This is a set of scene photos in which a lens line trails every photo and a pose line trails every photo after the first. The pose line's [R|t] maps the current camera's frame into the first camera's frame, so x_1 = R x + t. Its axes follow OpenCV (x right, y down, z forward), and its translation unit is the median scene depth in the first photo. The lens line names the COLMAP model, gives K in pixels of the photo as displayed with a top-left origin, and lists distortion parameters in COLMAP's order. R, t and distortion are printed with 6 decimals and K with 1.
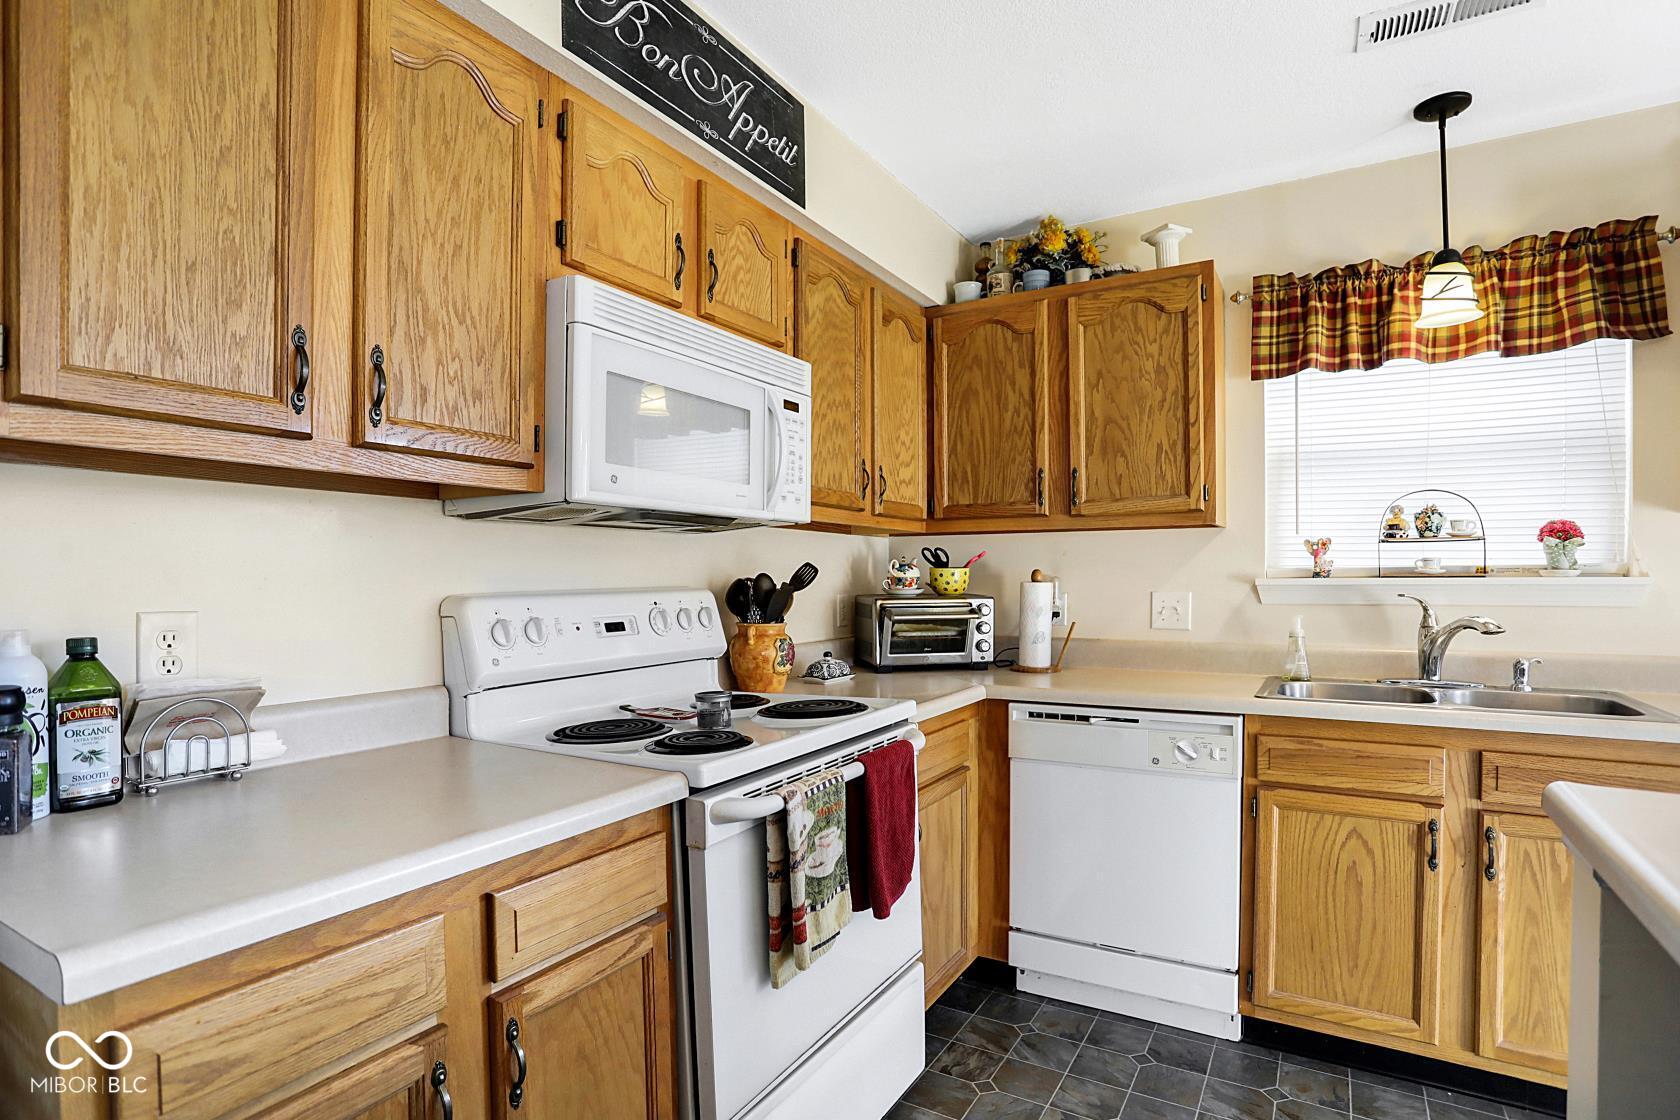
lens RADIAL K [[832.7, 0, 845.5], [0, 832.7, 569.8], [0, 0, 1]] dist [-0.002186, 0.000255]
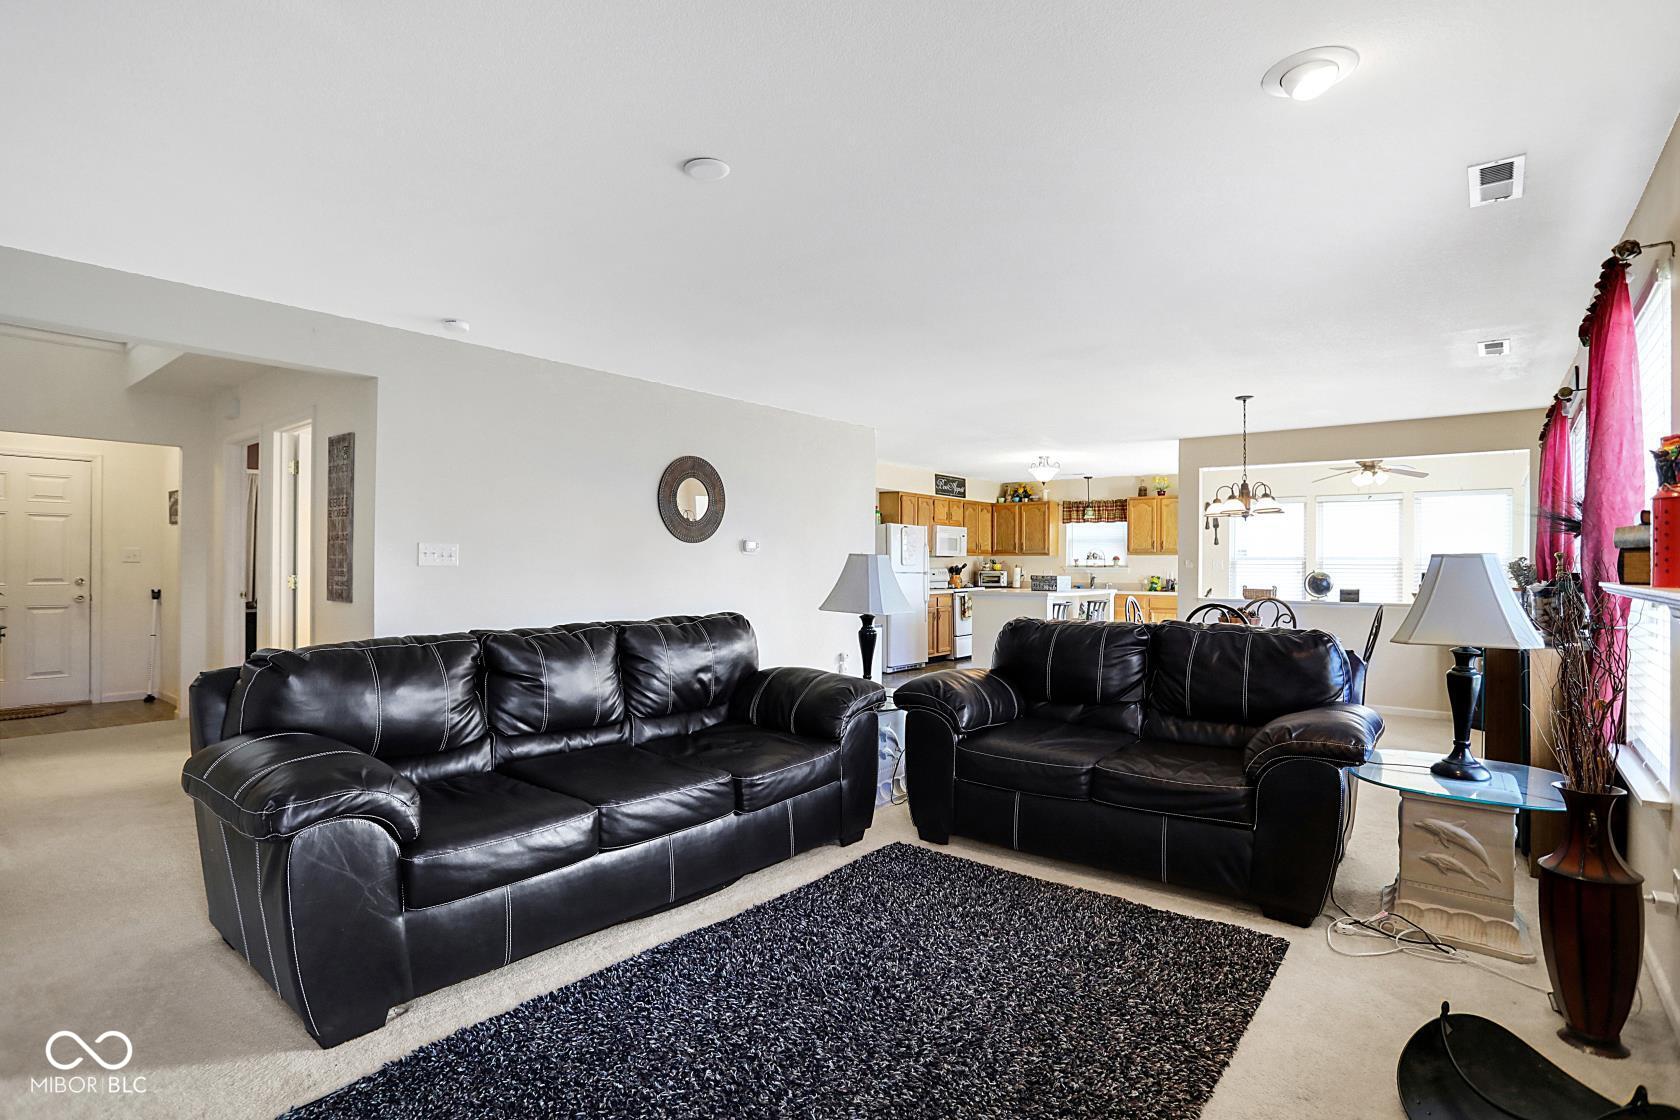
lens RADIAL K [[832.7, 0, 854.7], [0, 832.7, 563.5], [0, 0, 1]] dist [-0.002186, 0.000255]
pose [[0.991392, 0.008704, -0.130635, -0.048650], [-0.007788, 0.999941, 0.007519, -0.038853], [0.130693, -0.006437, 0.991402, -4.094963]]
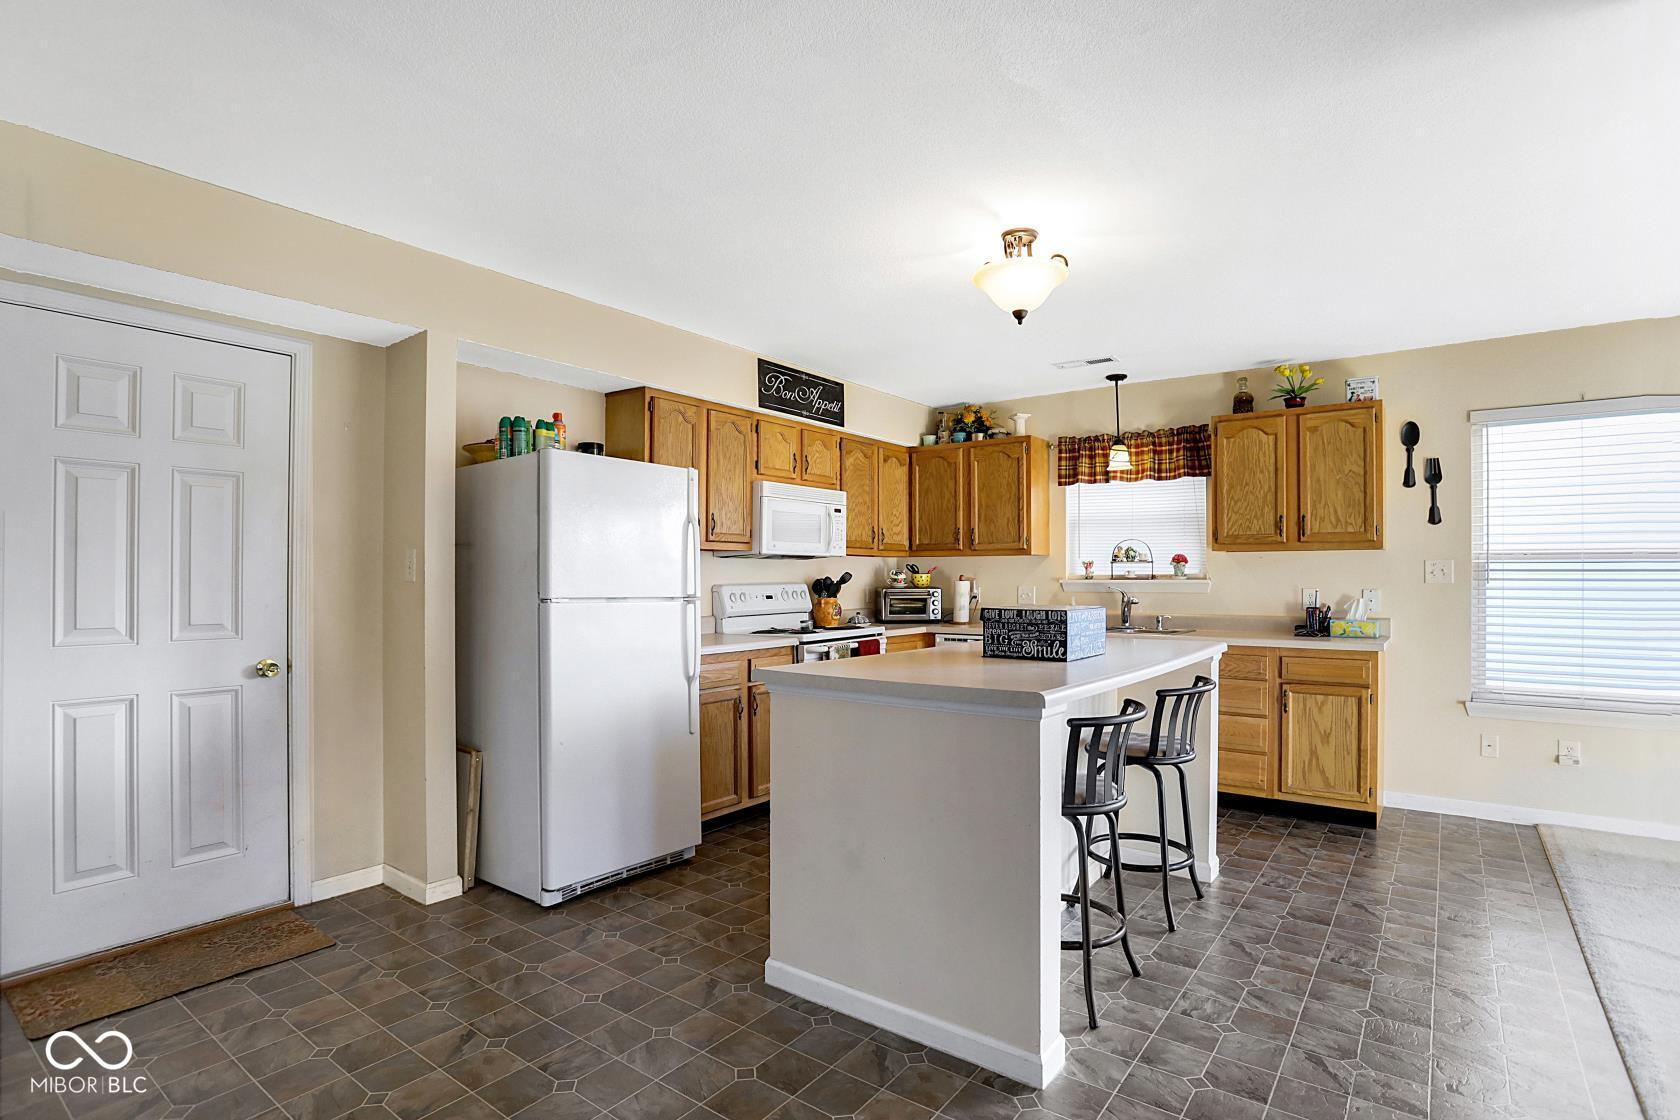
lens RADIAL K [[832.7, 0, 846.9], [0, 832.7, 570.1], [0, 0, 1]] dist [-0.002186, 0.000255]
pose [[0.993740, 0.002438, -0.111691, 0.212076], [-0.002391, 0.999997, 0.000556, -0.014979], [0.111692, -0.000285, 0.993743, -1.300071]]
